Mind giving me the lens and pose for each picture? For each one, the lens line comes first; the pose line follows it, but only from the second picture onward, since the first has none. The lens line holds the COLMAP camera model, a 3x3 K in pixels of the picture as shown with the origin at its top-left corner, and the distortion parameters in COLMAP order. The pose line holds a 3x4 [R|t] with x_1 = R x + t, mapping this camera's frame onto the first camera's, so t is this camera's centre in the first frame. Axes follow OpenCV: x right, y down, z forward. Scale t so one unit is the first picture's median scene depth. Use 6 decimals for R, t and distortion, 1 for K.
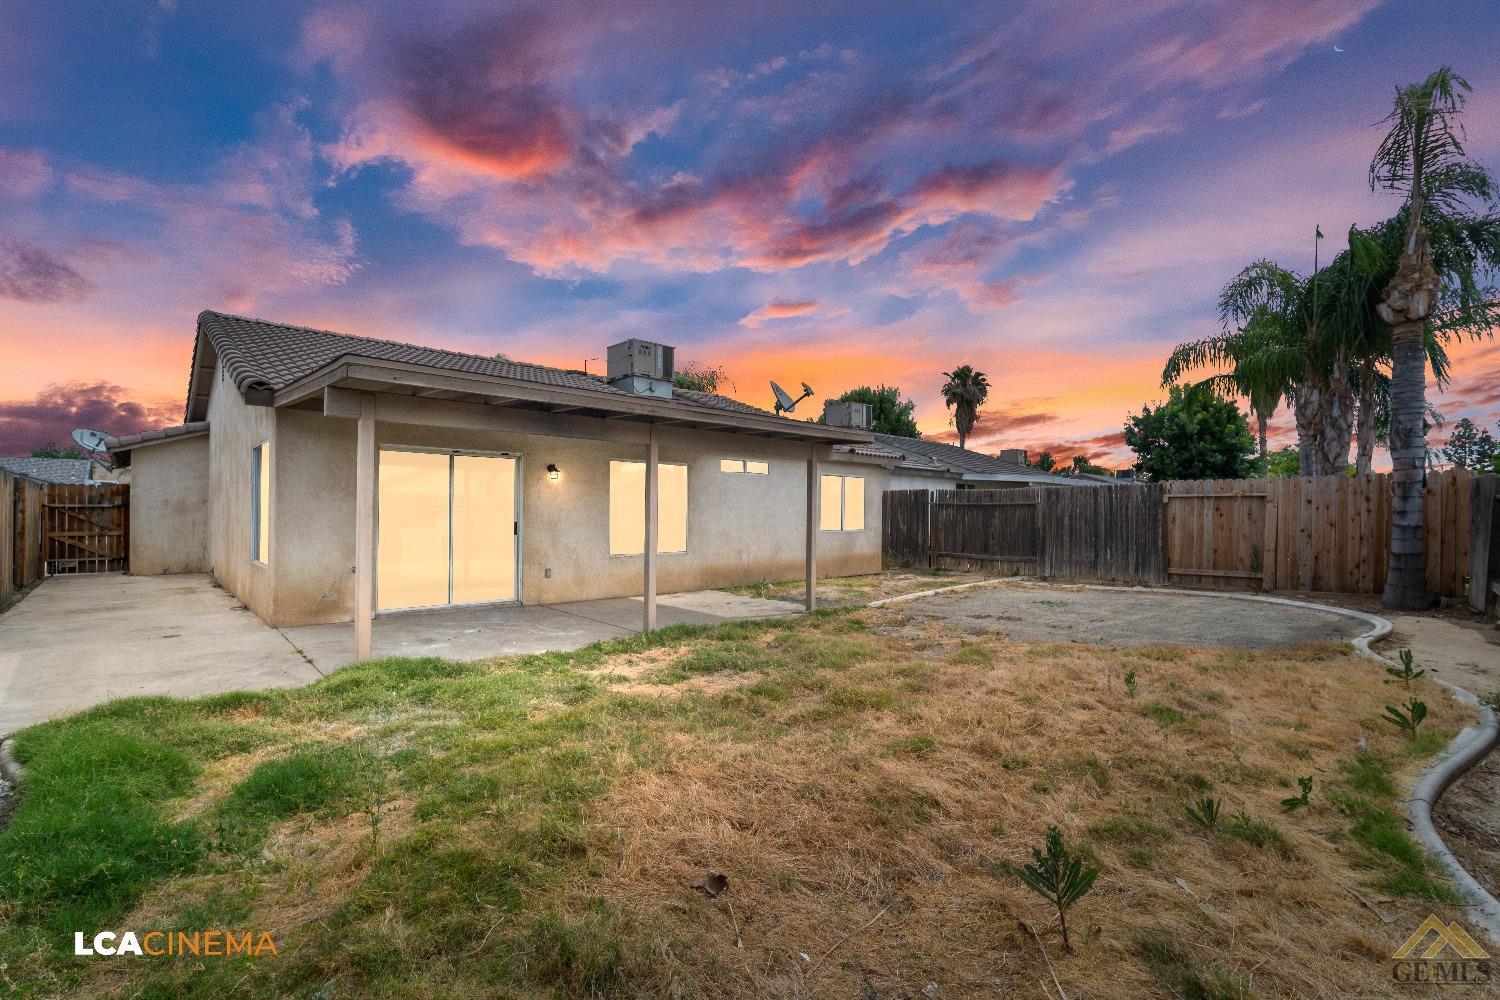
lens RADIAL K [[653.9, 0, 748.1], [0, 653.9, 508.5], [0, 0, 1]] dist [-0.002890, 0.000258]
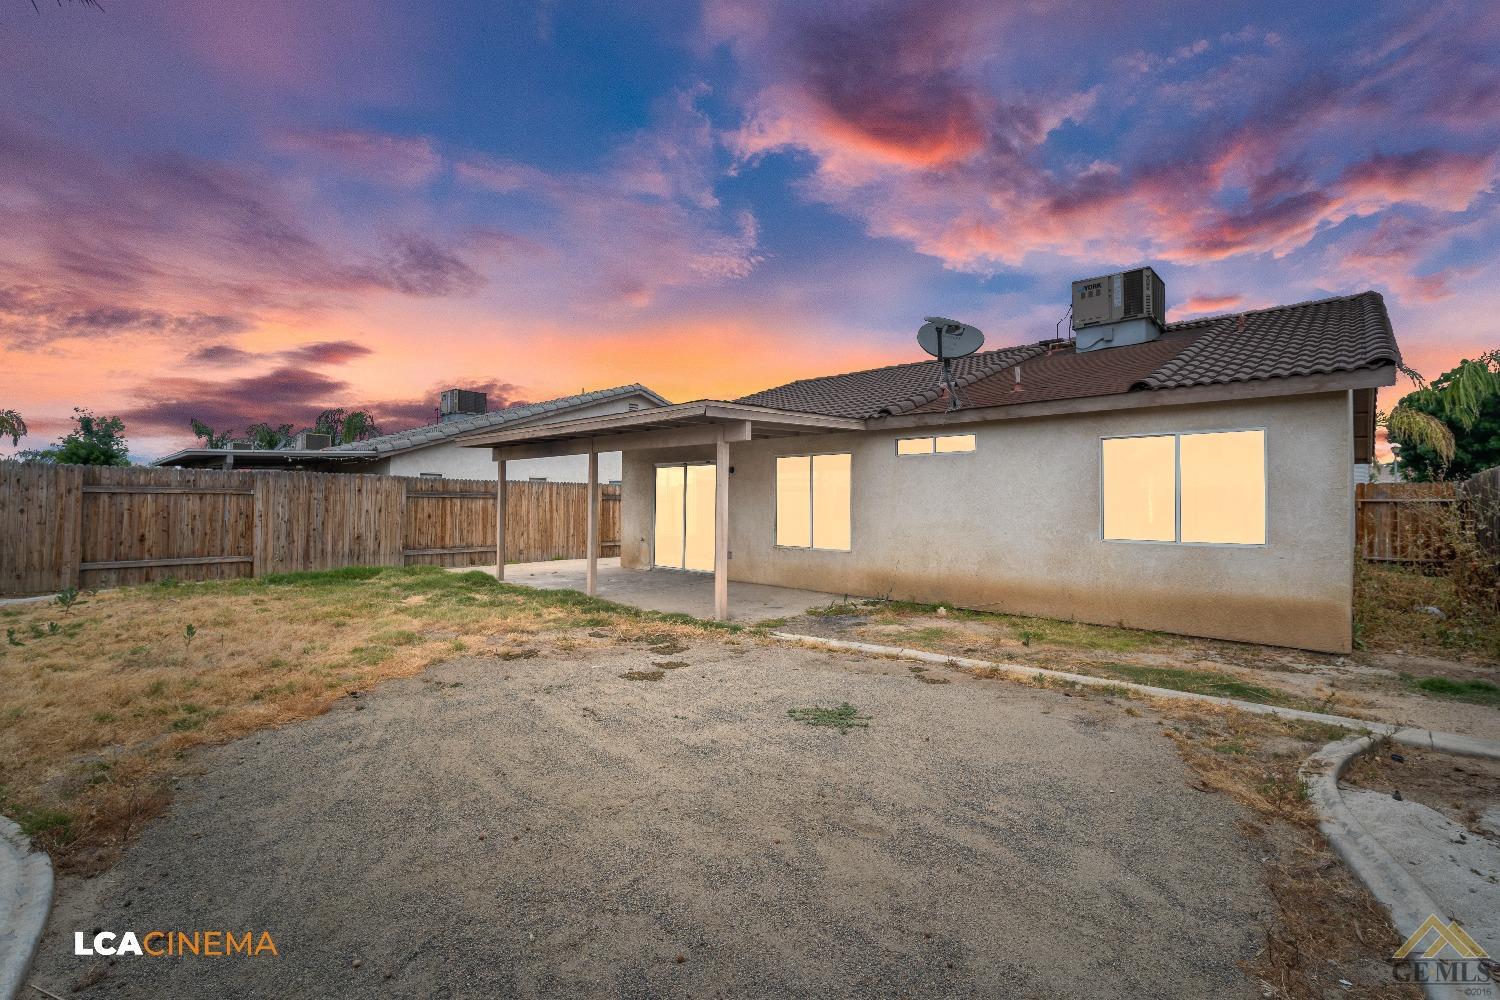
lens RADIAL K [[653.9, 0, 749.6], [0, 653.9, 502.2], [0, 0, 1]] dist [-0.002890, 0.000258]
pose [[0.999992, 0.000275, -0.003881, -0.609156], [-0.000282, 0.999998, -0.001779, -0.013177], [0.003881, 0.001780, 0.999991, 0.043921]]
